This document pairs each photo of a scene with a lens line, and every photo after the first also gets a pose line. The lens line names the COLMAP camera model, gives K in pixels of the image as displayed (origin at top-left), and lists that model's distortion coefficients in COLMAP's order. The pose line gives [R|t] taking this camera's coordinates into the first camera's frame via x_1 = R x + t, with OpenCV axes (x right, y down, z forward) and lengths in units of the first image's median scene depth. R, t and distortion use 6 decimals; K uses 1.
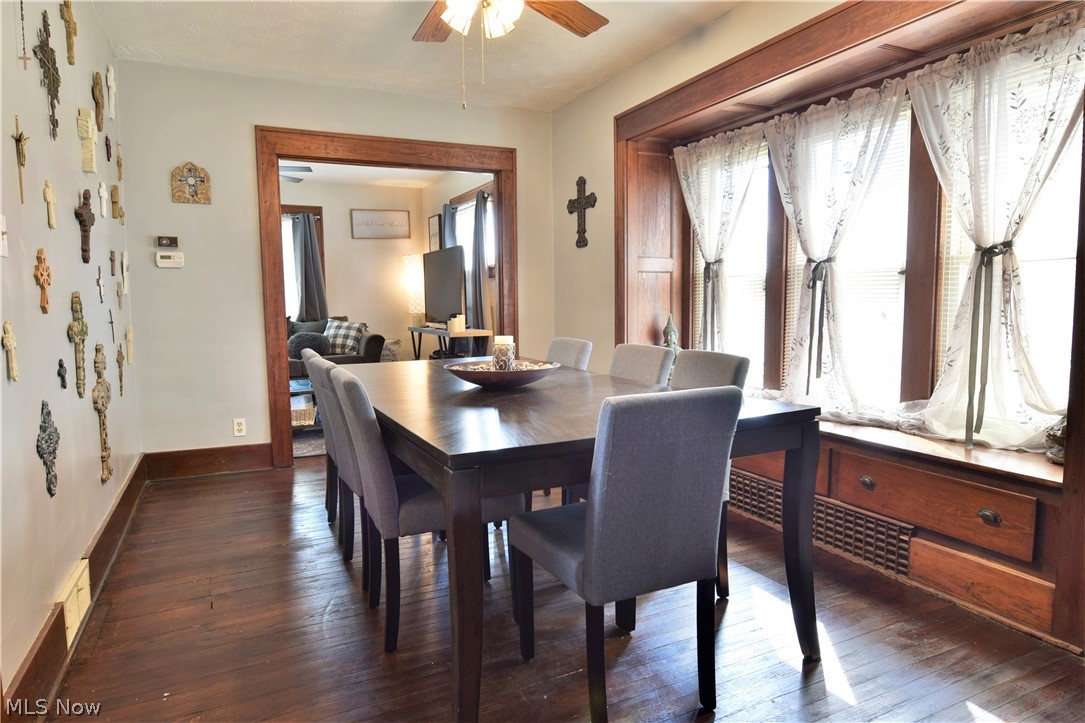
lens RADIAL K [[662.9, 0, 545.8], [0, 662.9, 363.7], [0, 0, 1]] dist [-0.009186, -0.005933]
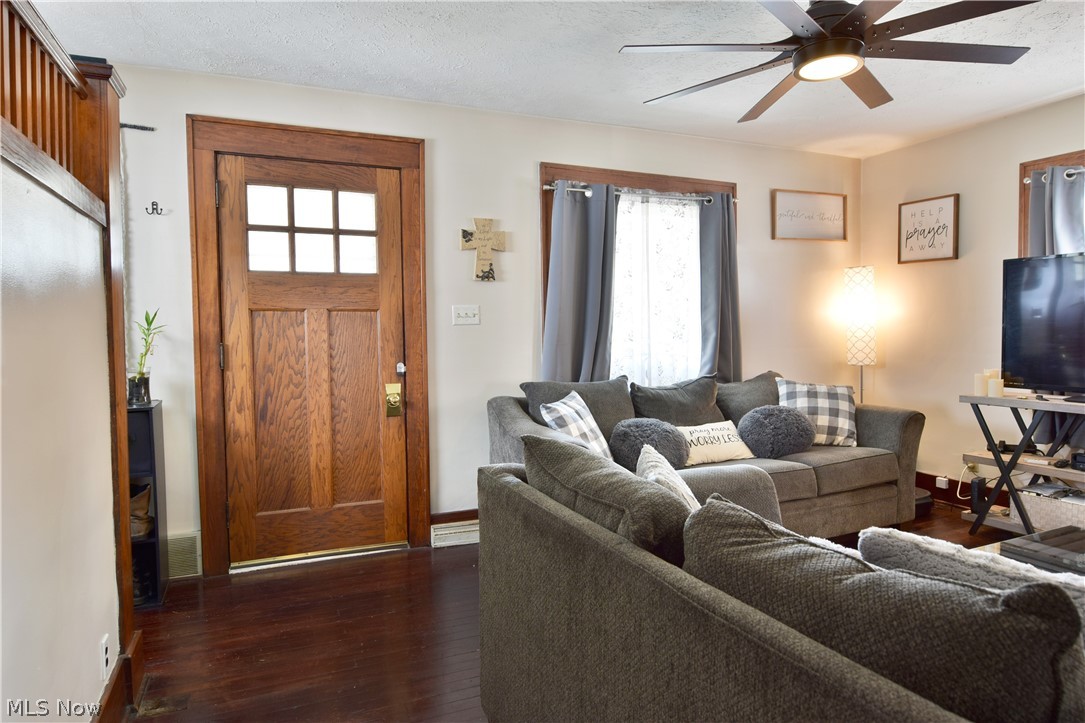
lens RADIAL K [[662.9, 0, 545.8], [0, 662.9, 363.7], [0, 0, 1]] dist [-0.009186, -0.005933]
pose [[0.999722, 0.000382, -0.023576, -0.919437], [-0.001509, 0.998855, -0.047824, -0.094907], [0.023530, 0.047846, 0.998578, 0.789425]]
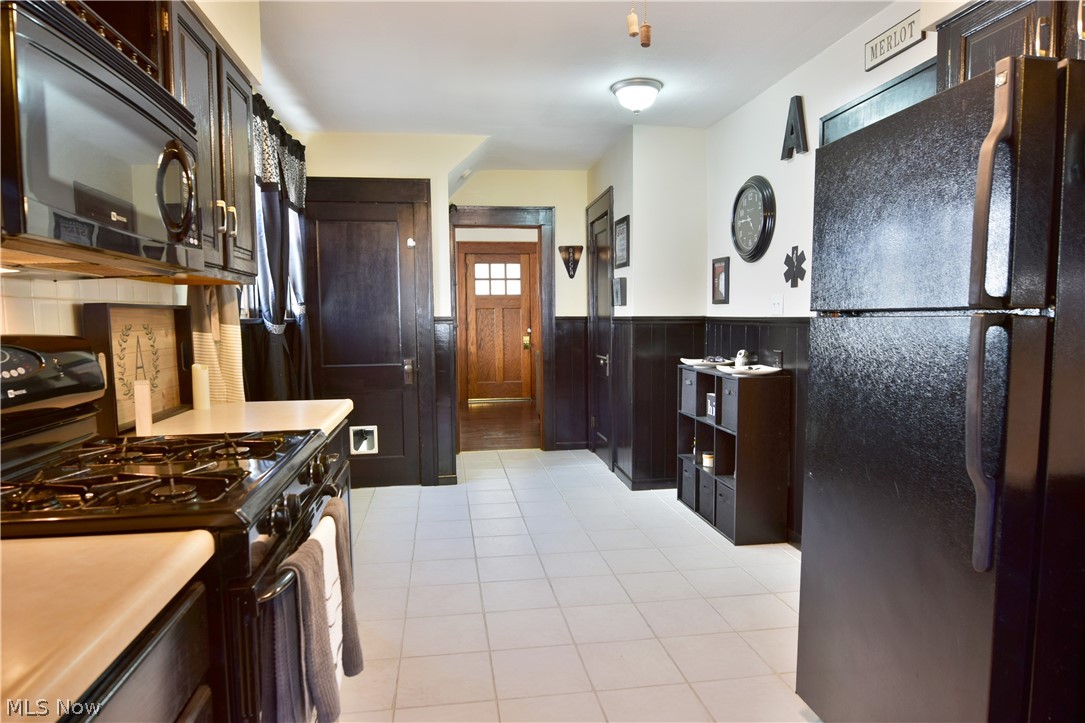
lens RADIAL K [[662.9, 0, 545.8], [0, 662.9, 363.7], [0, 0, 1]] dist [-0.009186, -0.005933]
pose [[0.958502, 0.020570, -0.284344, -0.421690], [-0.025528, 0.999580, -0.013744, 0.013992], [0.283941, 0.020432, 0.958624, -0.517015]]
